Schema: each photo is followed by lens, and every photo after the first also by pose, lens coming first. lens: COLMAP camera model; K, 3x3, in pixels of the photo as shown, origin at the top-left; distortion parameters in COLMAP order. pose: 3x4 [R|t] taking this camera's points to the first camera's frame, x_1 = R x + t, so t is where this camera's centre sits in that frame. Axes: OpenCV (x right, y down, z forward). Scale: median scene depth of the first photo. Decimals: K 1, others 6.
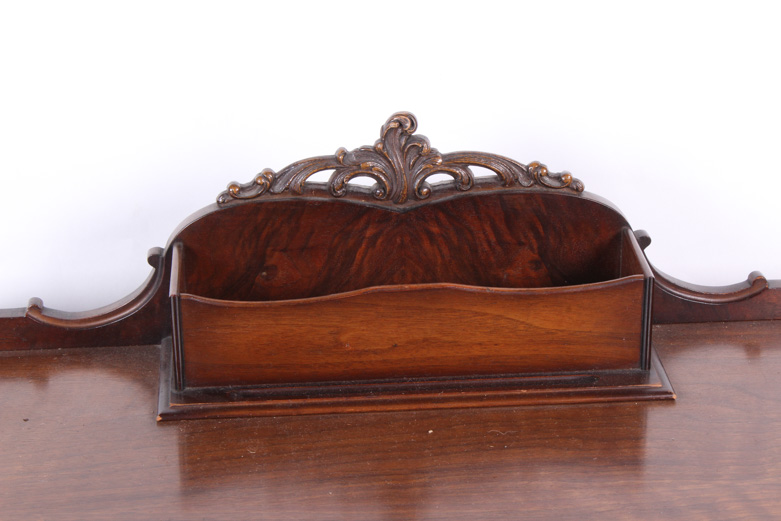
lens RADIAL K [[1819.9, 0, 395.5], [0, 1819.9, 260.2], [0, 0, 1]] dist [0.058162, 0.000000]
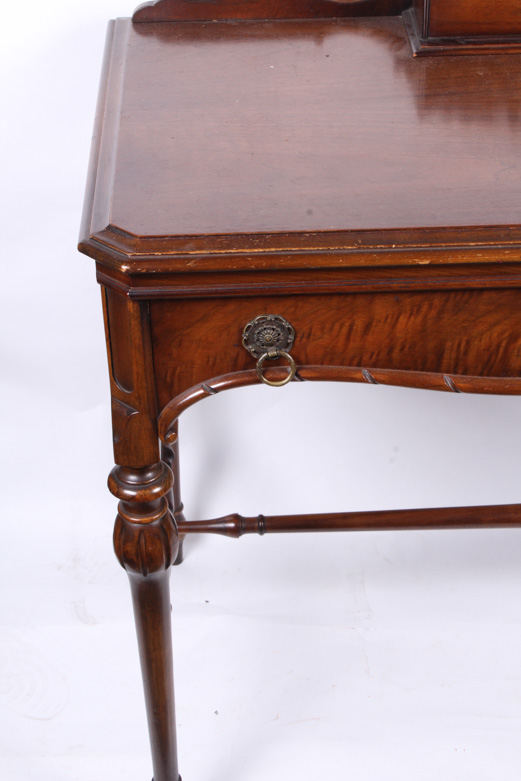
lens RADIAL K [[1631.1, 0, 261.1], [0, 1631.1, 384.5], [0, 0, 1]] dist [-0.075414, 0.000000]
pose [[0.999205, 0.016152, -0.036462, -0.204180], [-0.009965, 0.986429, 0.163884, 0.137076], [0.038614, -0.163390, 0.985806, -0.404085]]
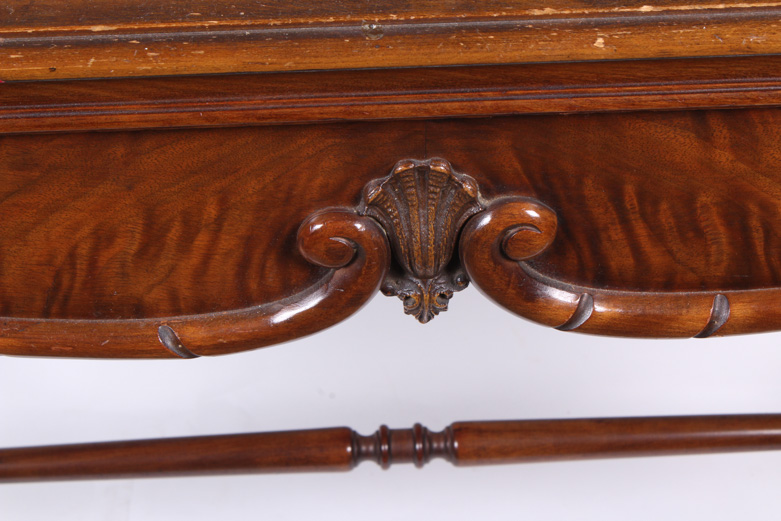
lens RADIAL K [[1819.9, 0, 386.3], [0, 1819.9, 260.6], [0, 0, 1]] dist [0.058162, 0.000000]
pose [[0.999565, 0.015057, -0.025376, 0.038627], [-0.006532, 0.951575, 0.307346, 0.130085], [0.028775, -0.307046, 0.951259, 0.250159]]
